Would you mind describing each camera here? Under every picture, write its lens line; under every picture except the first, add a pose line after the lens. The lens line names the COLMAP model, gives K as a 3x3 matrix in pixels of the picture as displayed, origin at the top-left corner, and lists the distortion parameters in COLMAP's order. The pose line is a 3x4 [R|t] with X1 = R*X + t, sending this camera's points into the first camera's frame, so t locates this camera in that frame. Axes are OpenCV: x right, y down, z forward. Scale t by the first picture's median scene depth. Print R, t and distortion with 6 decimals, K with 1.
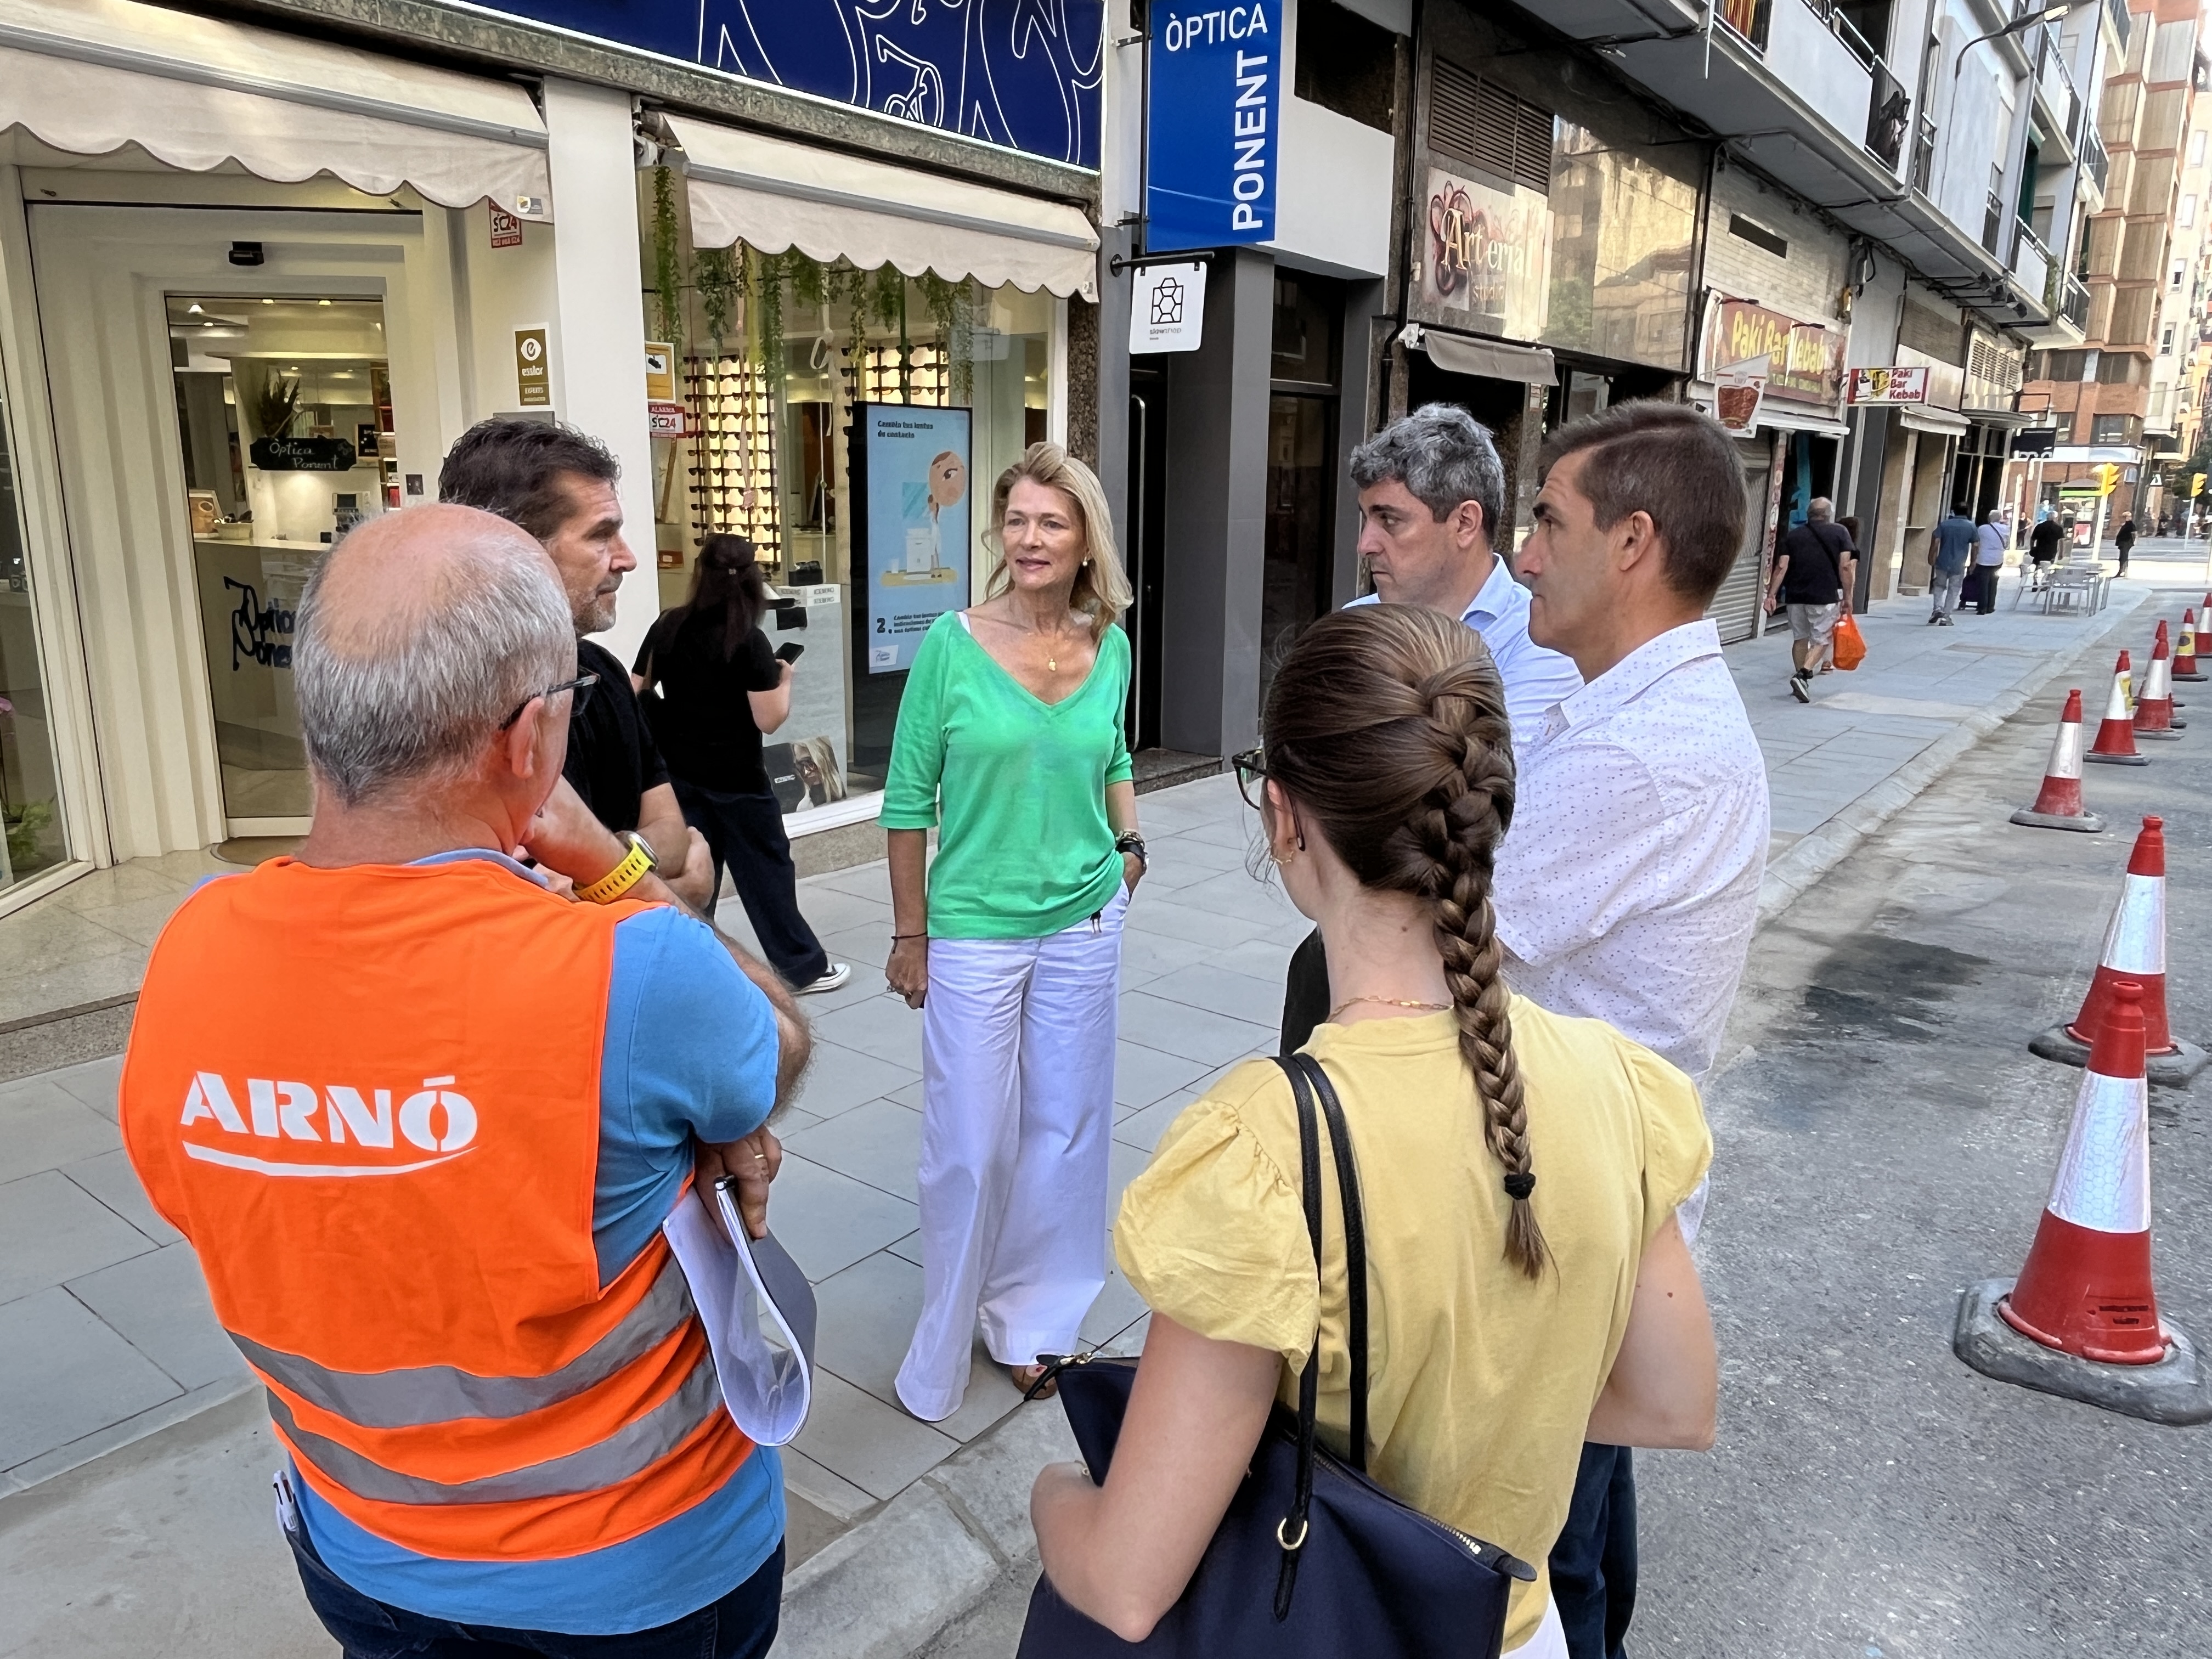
lens RADIAL K [[1491.5, 0, 1100.7], [0, 1491.5, 814.6], [0, 0, 1]] dist [0.003070, 0.003233]
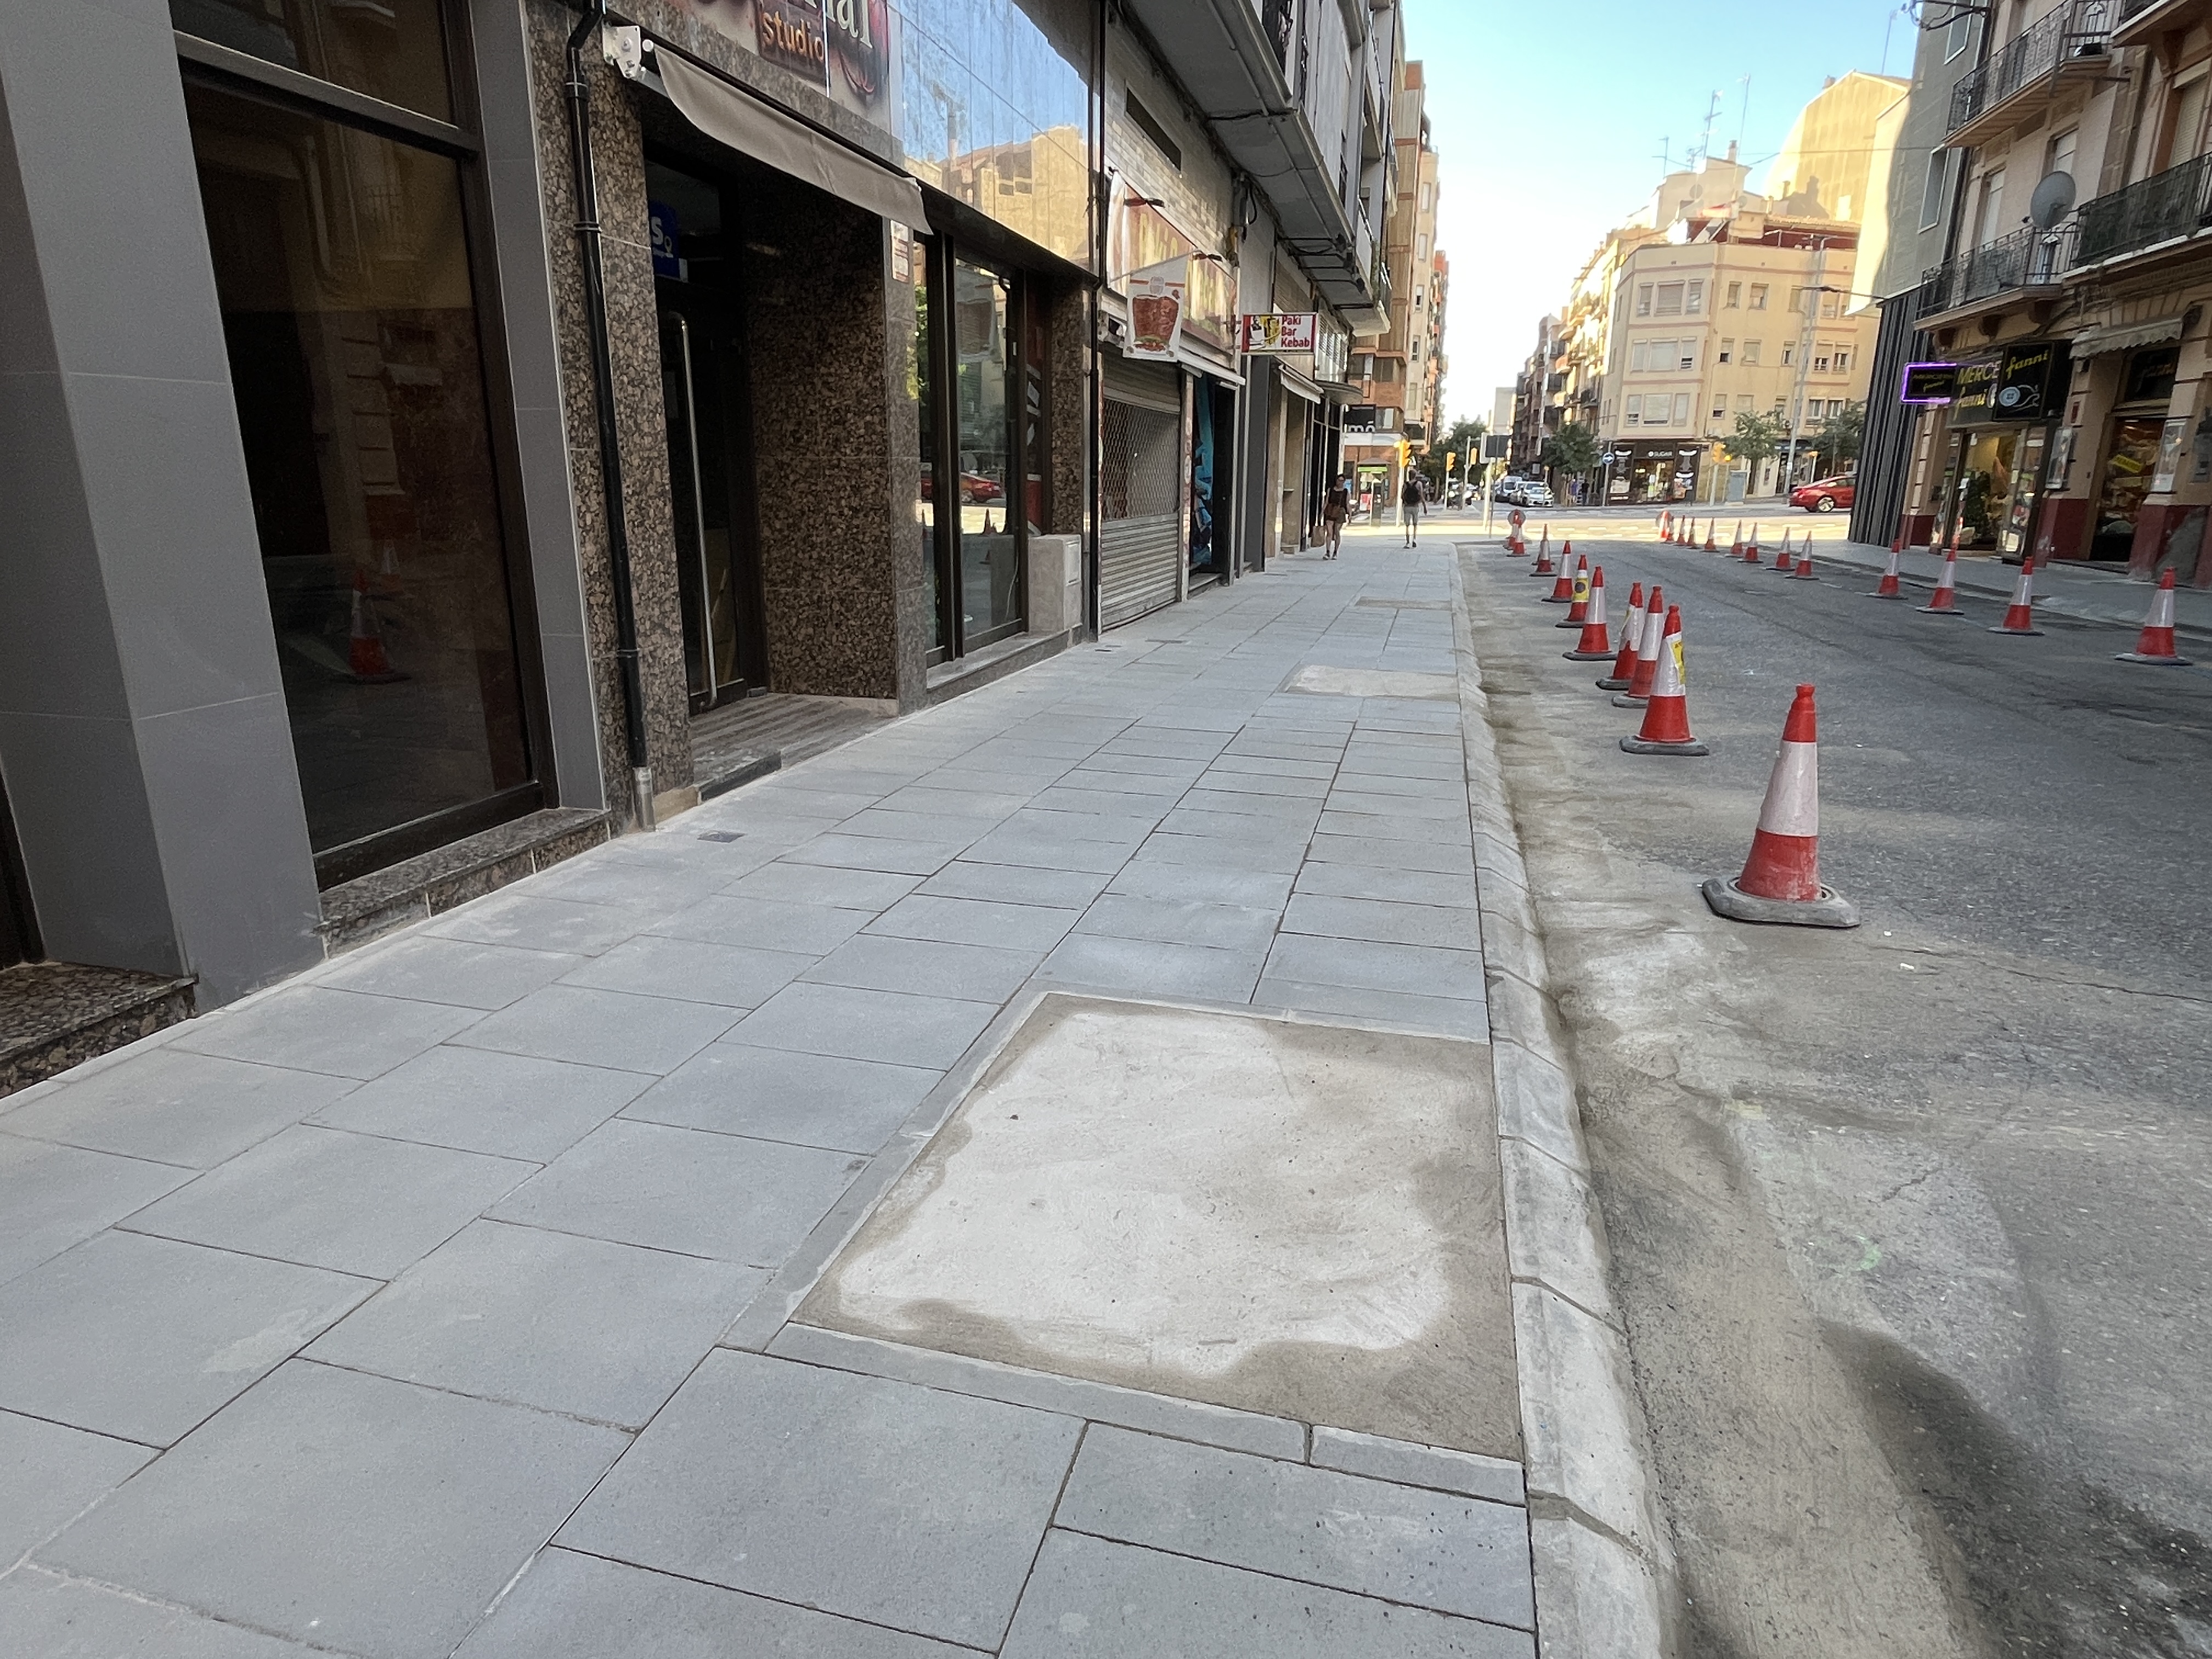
lens RADIAL K [[1279.1, 0, 1096.8], [0, 1279.1, 833.6], [0, 0, 1]] dist [-0.004304, 0.001497]
pose [[0.927123, -0.108694, 0.358648, 0.085613], [0.088023, 0.993401, 0.073524, -0.036447], [-0.364273, -0.036597, 0.930573, 0.262299]]
